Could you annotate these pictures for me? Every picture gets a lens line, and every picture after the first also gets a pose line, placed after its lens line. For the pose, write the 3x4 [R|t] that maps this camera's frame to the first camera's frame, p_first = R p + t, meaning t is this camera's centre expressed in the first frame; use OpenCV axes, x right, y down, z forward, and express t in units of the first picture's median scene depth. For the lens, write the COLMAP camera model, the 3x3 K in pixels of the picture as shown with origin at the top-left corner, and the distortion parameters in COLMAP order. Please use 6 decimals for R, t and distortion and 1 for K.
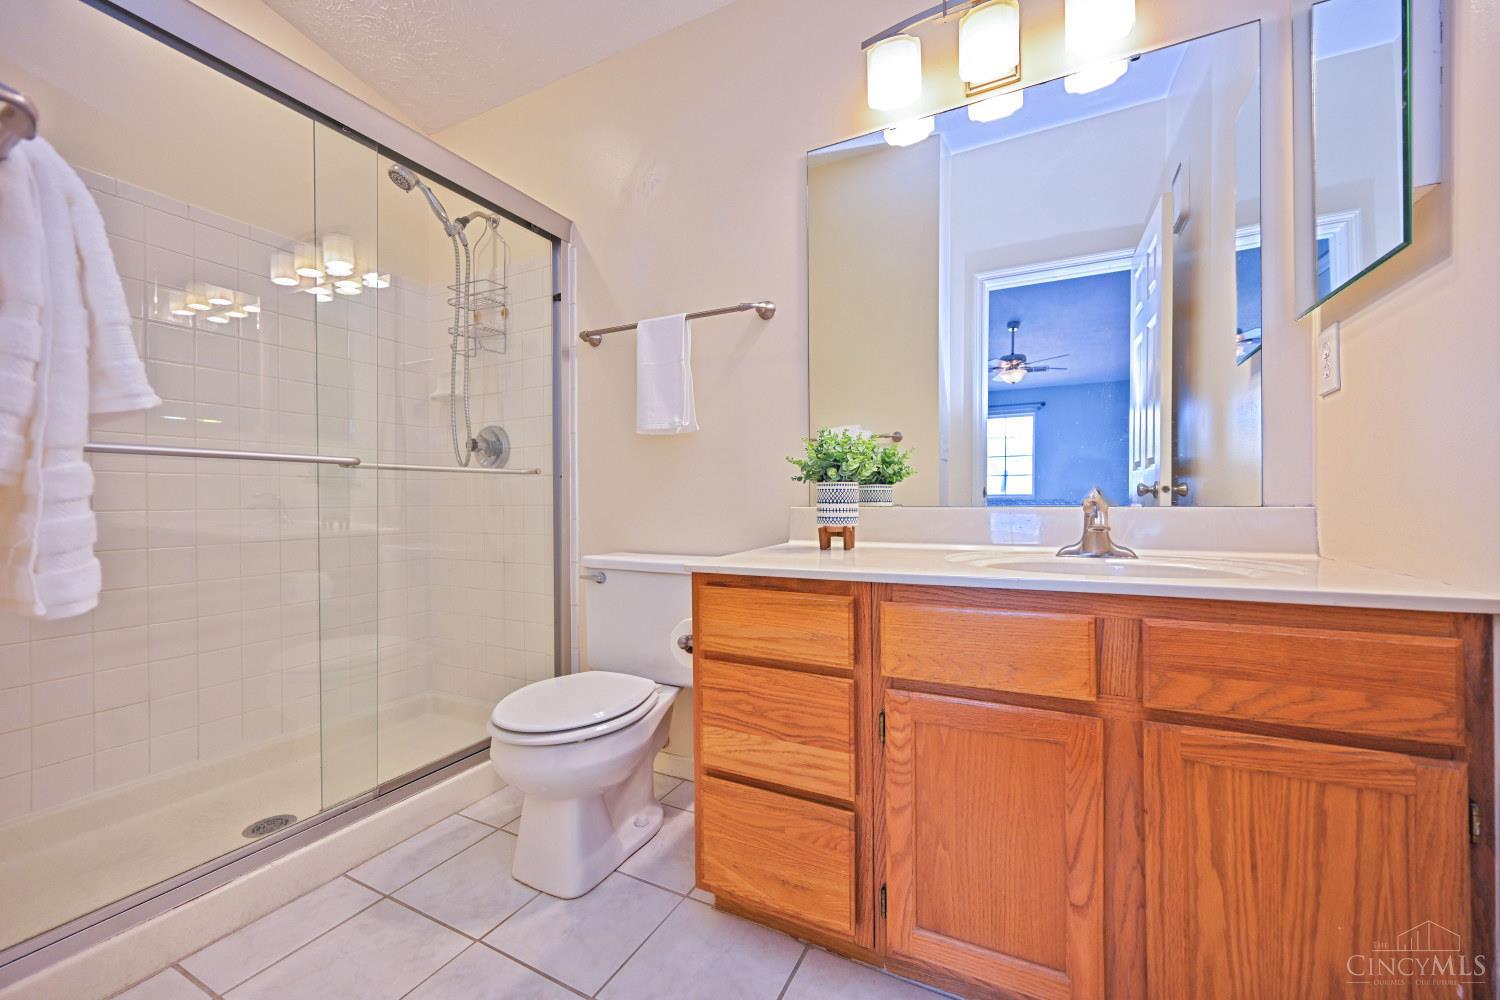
lens RADIAL K [[590.4, 0, 756.9], [0, 590.4, 495.7], [0, 0, 1]] dist [0.002987, 0.000189]
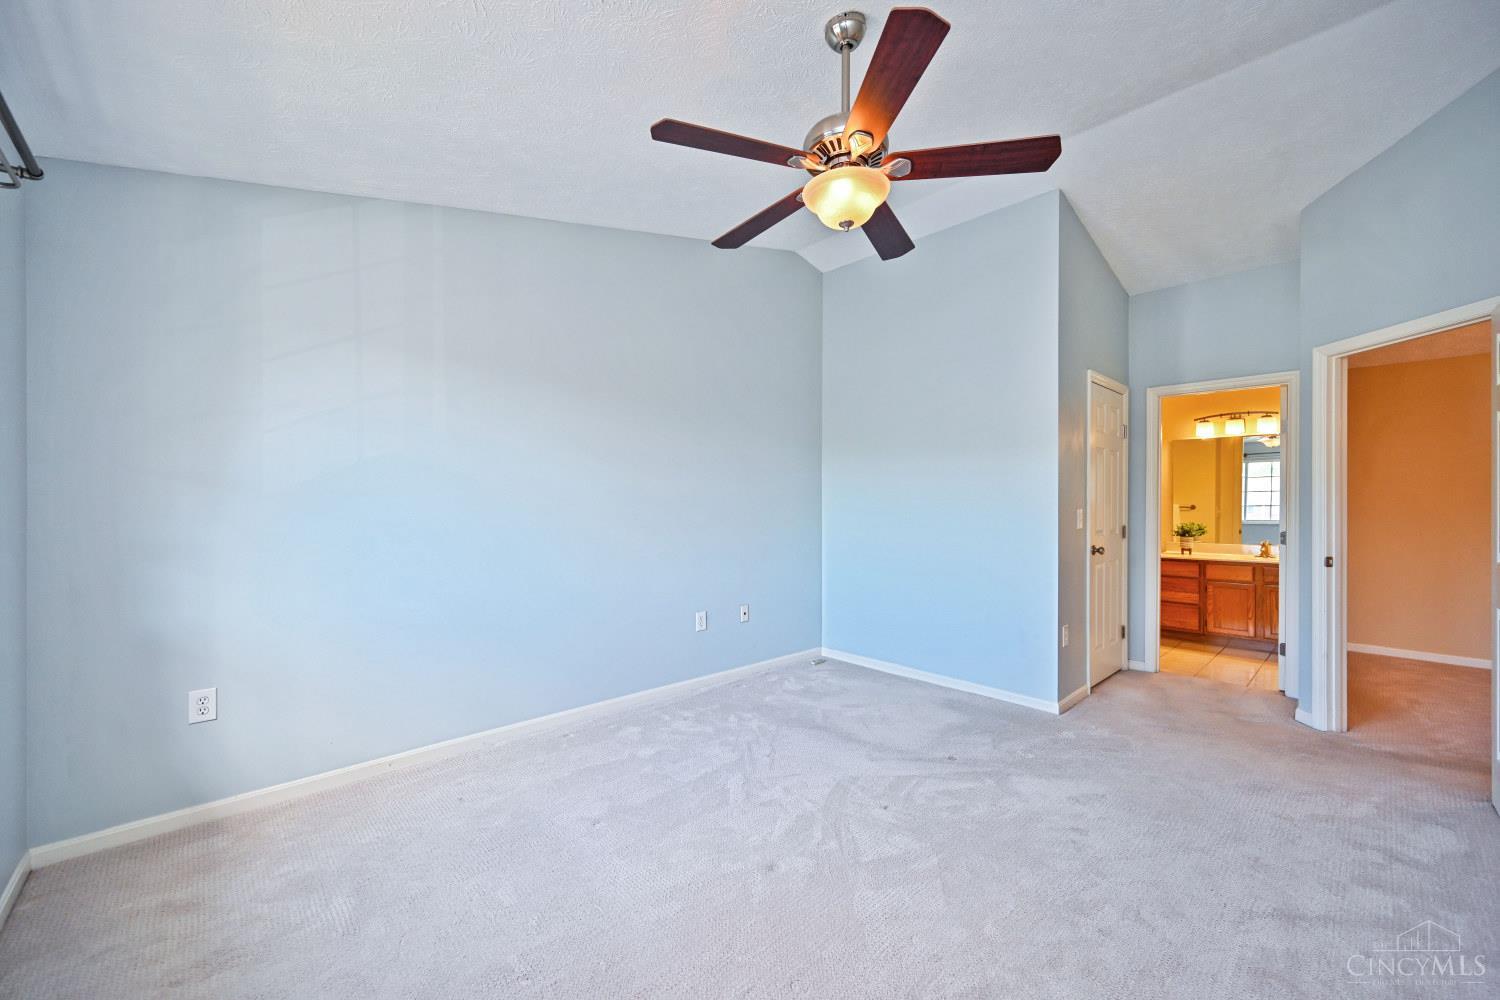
lens RADIAL K [[590.4, 0, 748.9], [0, 590.4, 505.1], [0, 0, 1]] dist [0.002987, 0.000189]
pose [[0.942334, 0.015598, -0.334310, -1.716593], [-0.012809, 0.999862, 0.010548, -0.312116], [0.334428, -0.005657, 0.942404, -4.849210]]
